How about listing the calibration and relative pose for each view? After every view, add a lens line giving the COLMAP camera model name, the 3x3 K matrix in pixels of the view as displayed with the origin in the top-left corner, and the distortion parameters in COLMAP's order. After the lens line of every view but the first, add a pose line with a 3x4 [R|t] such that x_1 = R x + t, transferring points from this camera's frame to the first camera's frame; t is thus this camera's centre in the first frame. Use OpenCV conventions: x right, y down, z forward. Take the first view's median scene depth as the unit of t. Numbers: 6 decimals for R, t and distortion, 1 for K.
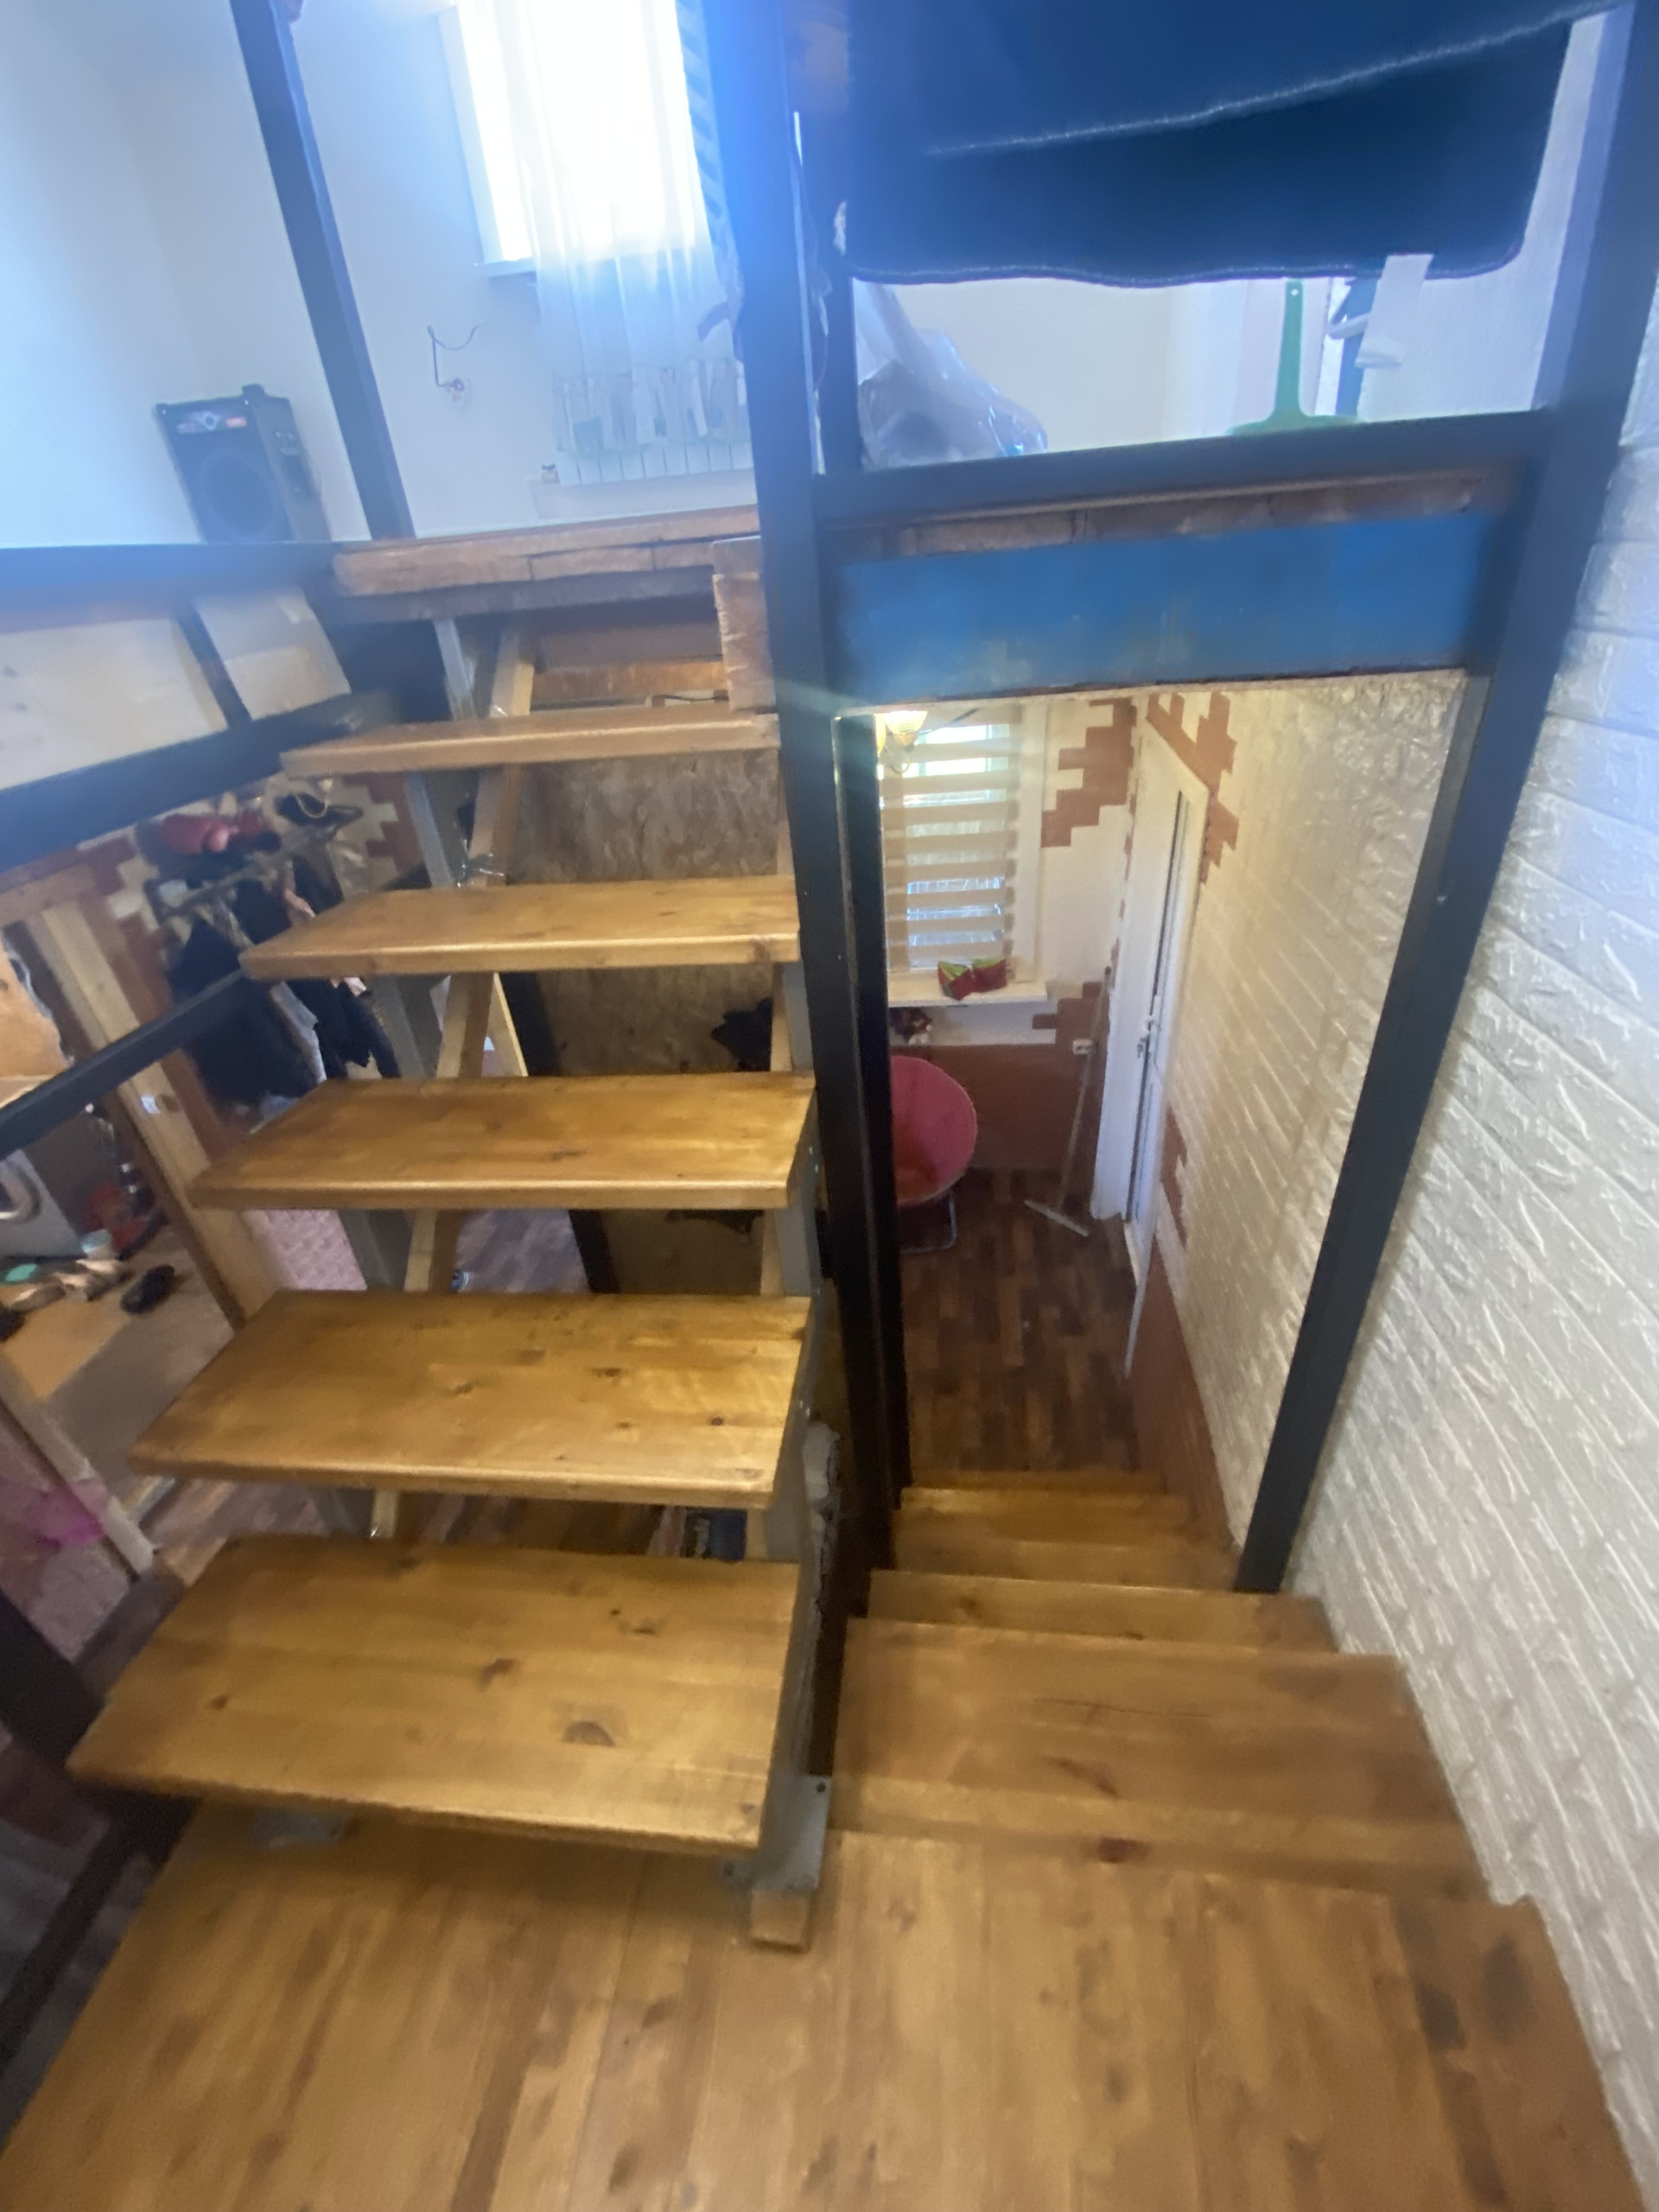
lens RADIAL K [[902.5, 0, 835.1], [0, 902.5, 1100.3], [0, 0, 1]] dist [0.015826, -0.017551]
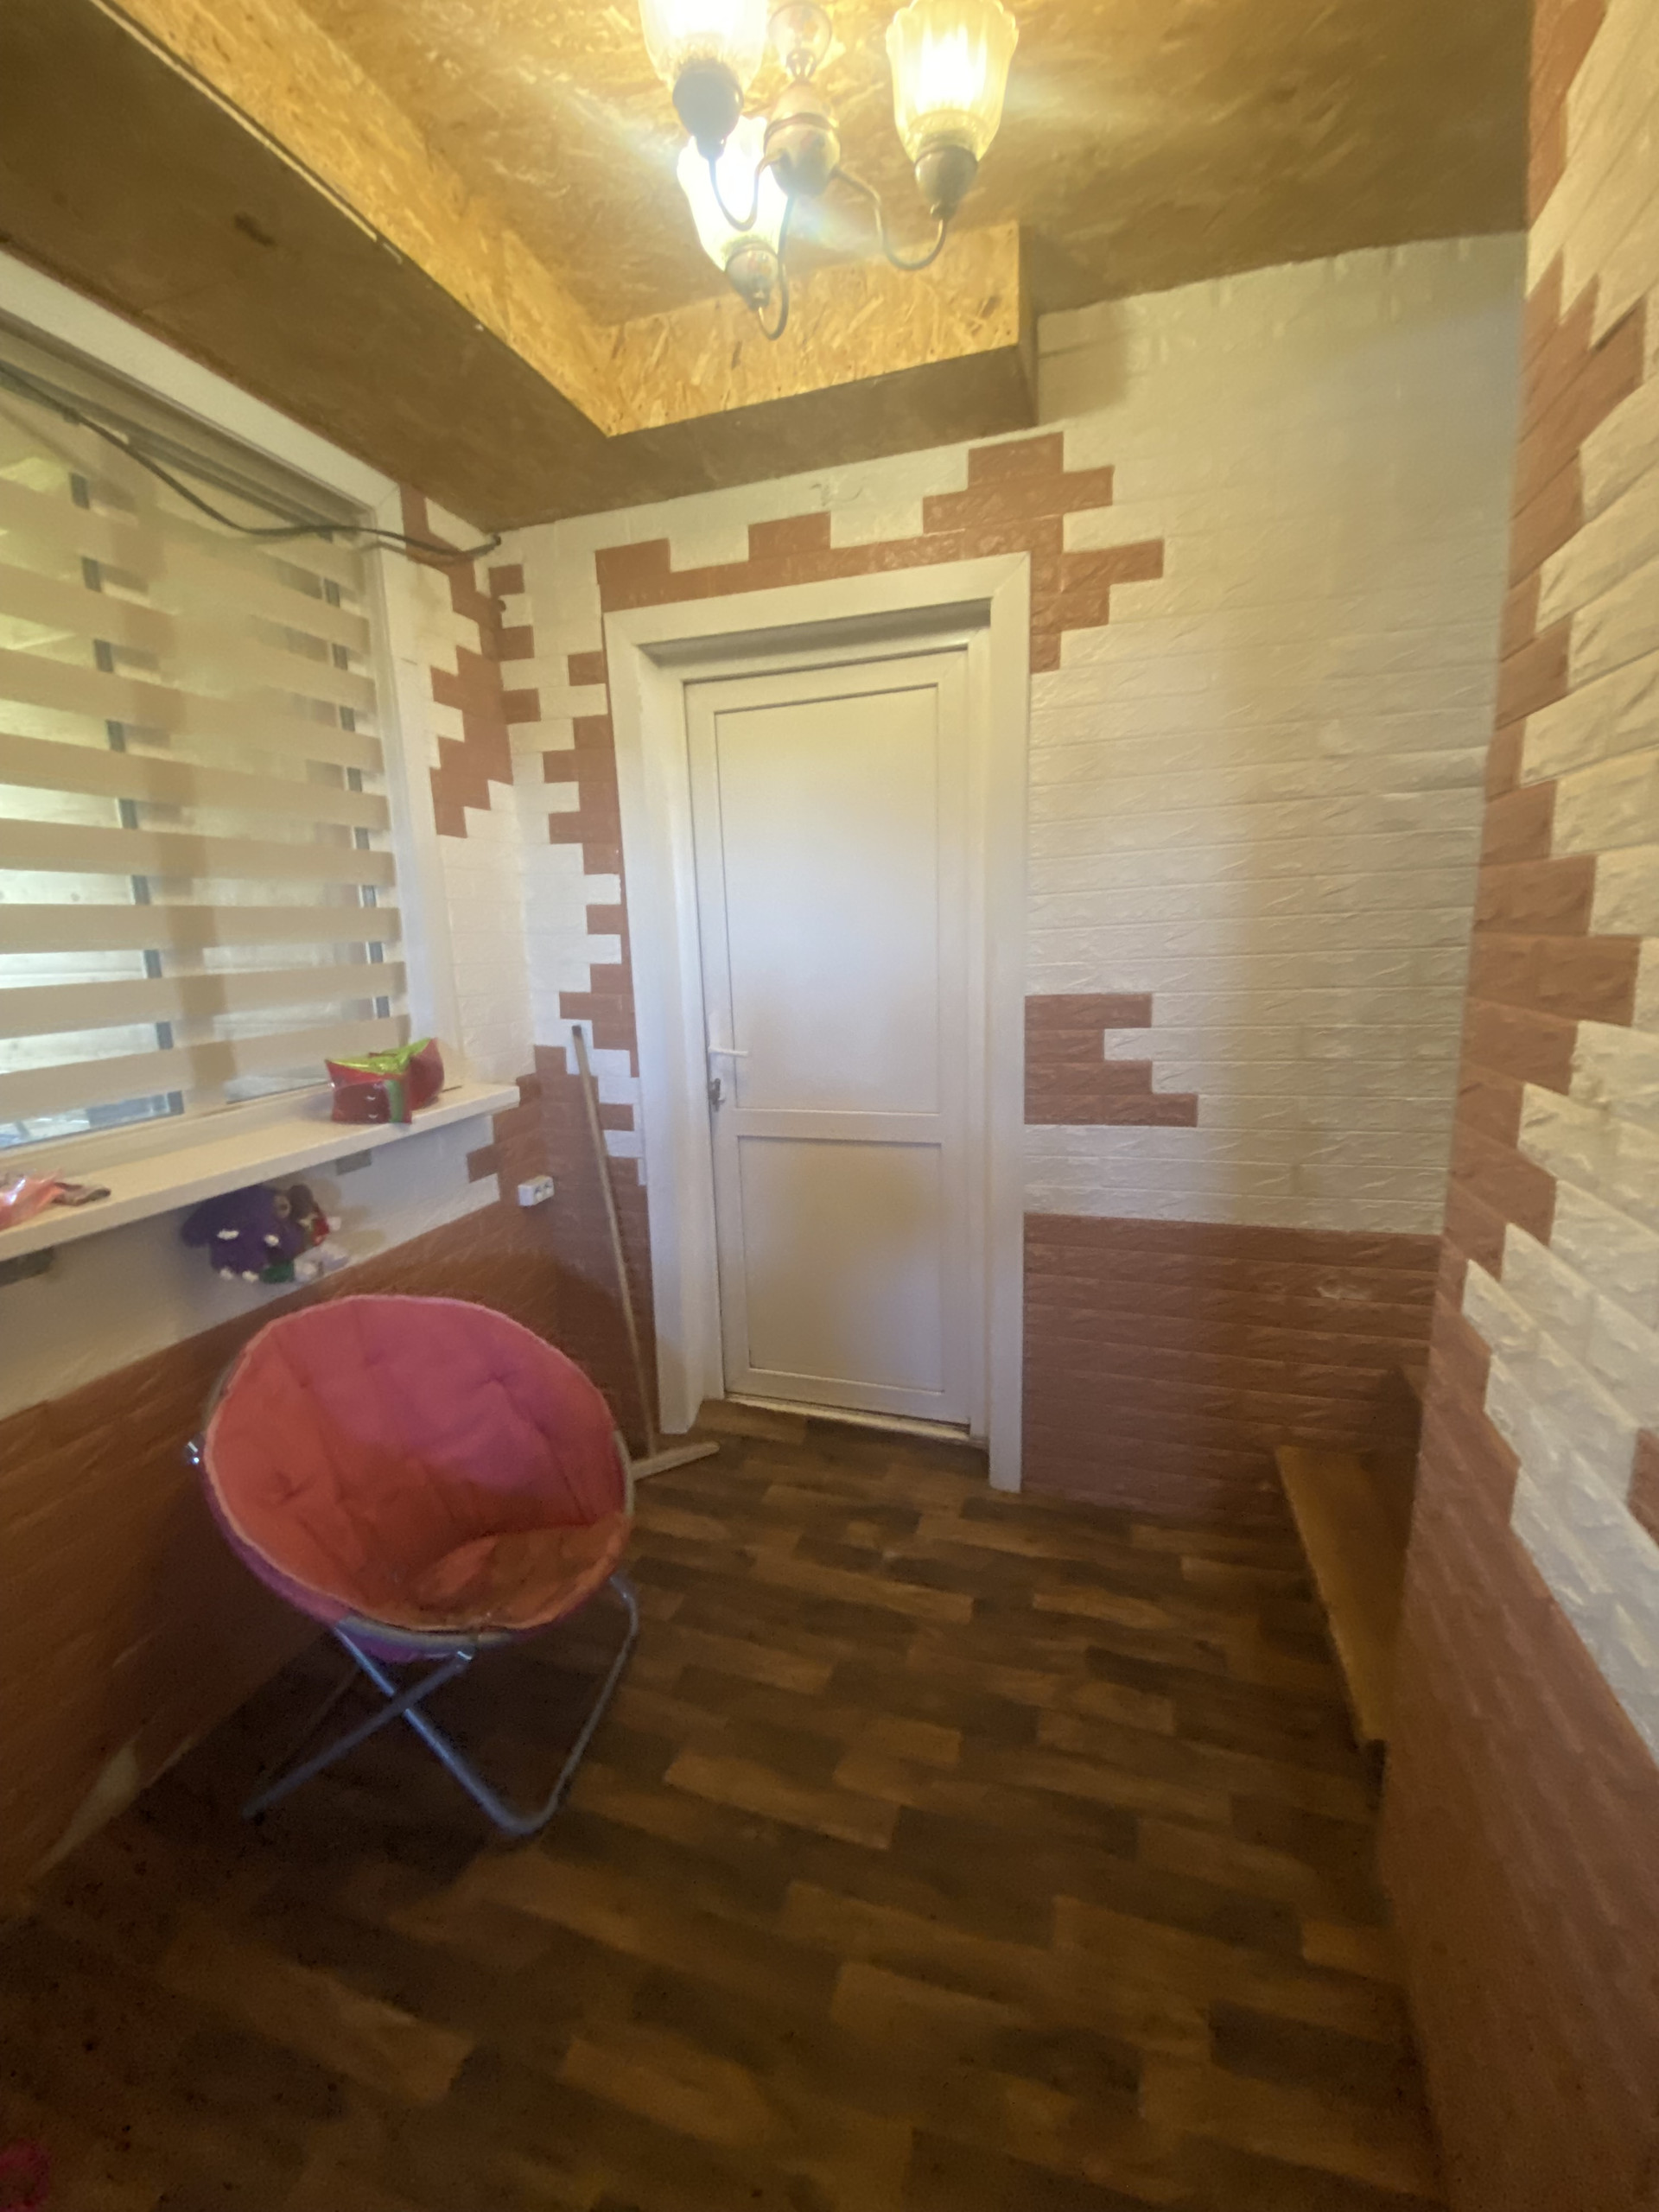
lens RADIAL K [[902.5, 0, 835.1], [0, 902.5, 1100.3], [0, 0, 1]] dist [0.015826, -0.017551]
pose [[0.187852, -0.113640, 0.975601, -0.283340], [0.514037, 0.857767, 0.000937, -0.009776], [-0.836945, 0.501319, 0.219549, 0.725880]]
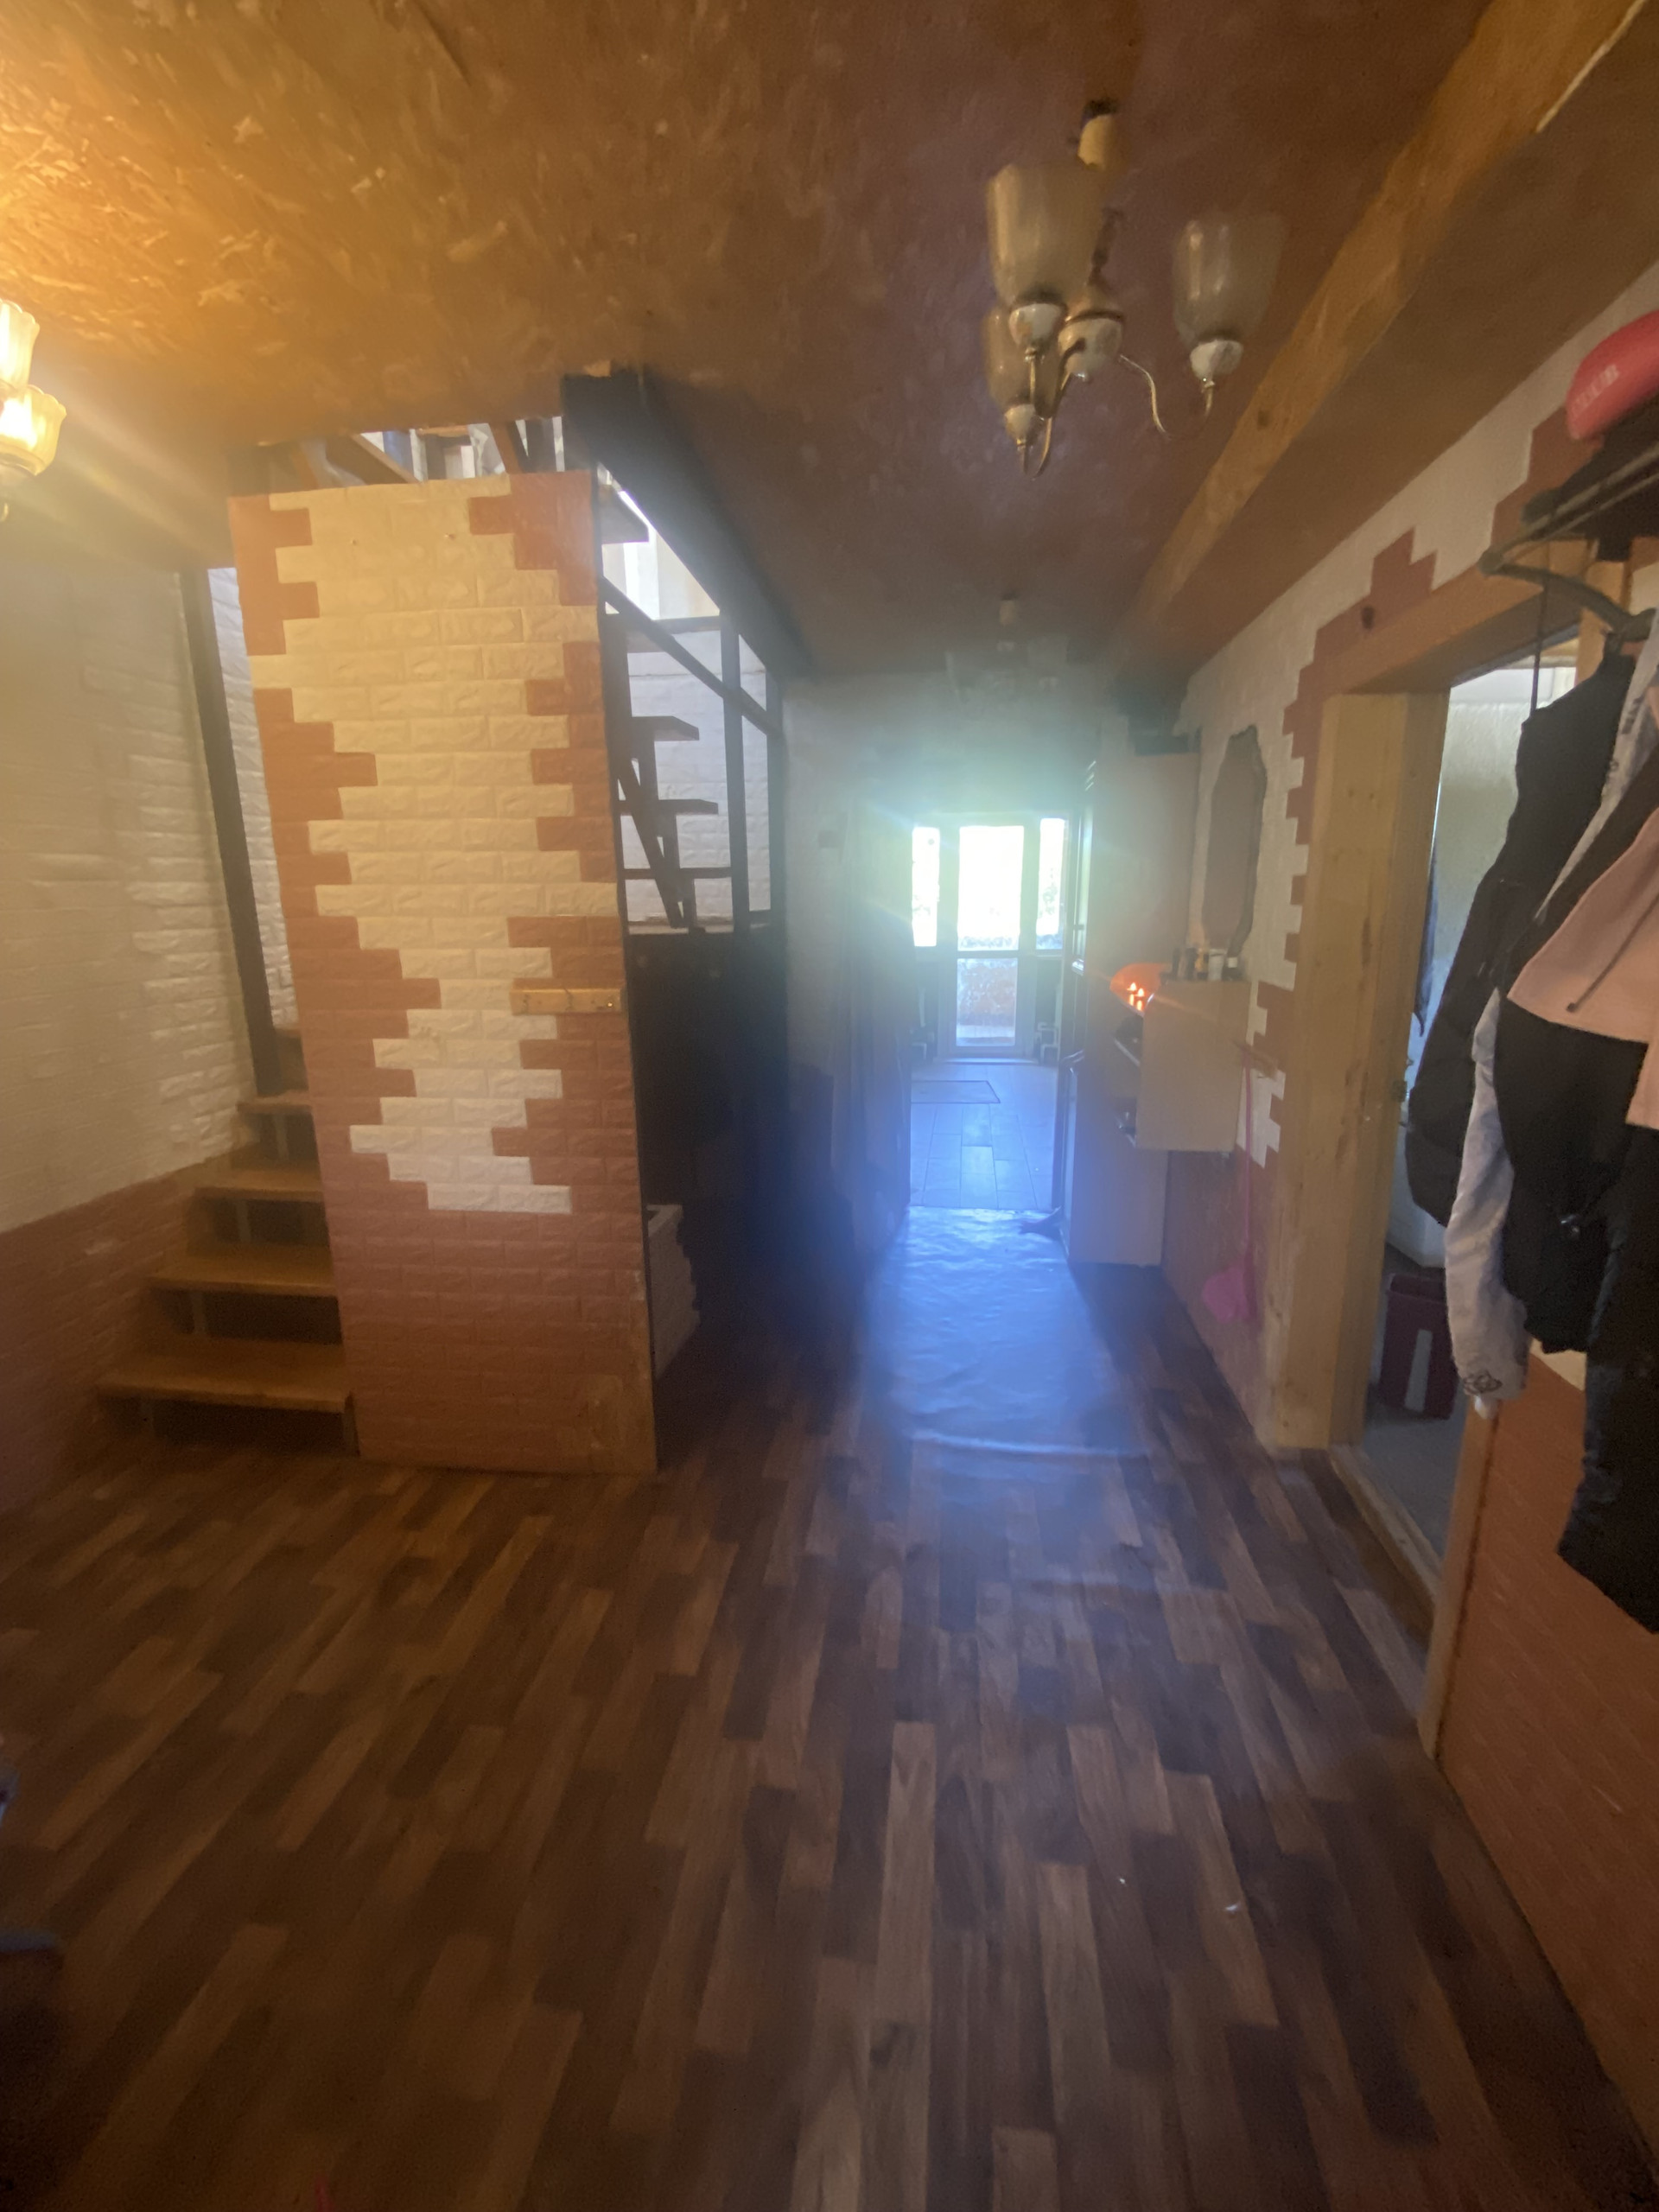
lens RADIAL K [[902.5, 0, 835.1], [0, 902.5, 1100.3], [0, 0, 1]] dist [0.015826, -0.017551]
pose [[-0.996653, 0.078717, 0.022069, -0.323017], [0.072484, 0.726008, 0.683855, -0.279361], [0.037809, 0.683166, -0.729284, 1.101584]]
